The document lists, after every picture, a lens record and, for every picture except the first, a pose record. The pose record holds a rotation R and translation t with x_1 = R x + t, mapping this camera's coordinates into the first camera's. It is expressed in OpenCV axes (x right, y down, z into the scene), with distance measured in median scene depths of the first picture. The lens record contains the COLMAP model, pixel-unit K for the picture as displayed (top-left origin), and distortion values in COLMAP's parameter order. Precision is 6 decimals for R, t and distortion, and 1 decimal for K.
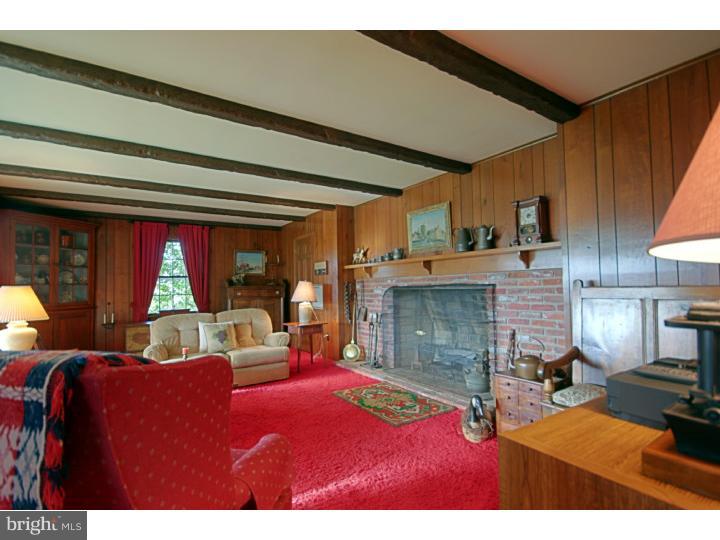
lens RADIAL K [[354.5, 0, 359.2], [0, 354.5, 270.7], [0, 0, 1]] dist [0.000311, -0.001974]
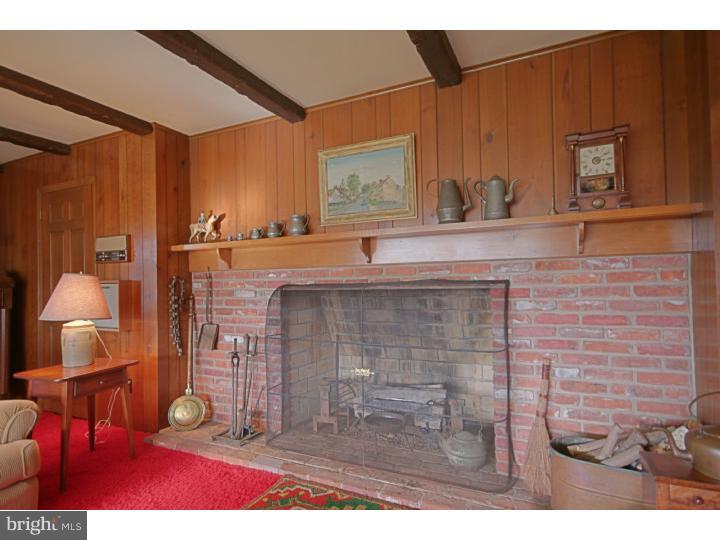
lens RADIAL K [[388.8, 0, 362.5], [0, 388.8, 274.8], [0, 0, 1]] dist [0.003959, 0.003819]
pose [[0.857303, 0.013772, 0.514628, -0.106126], [-0.021833, 0.999715, 0.009617, 0.019826], [-0.514349, -0.019481, 0.857359, 0.416001]]
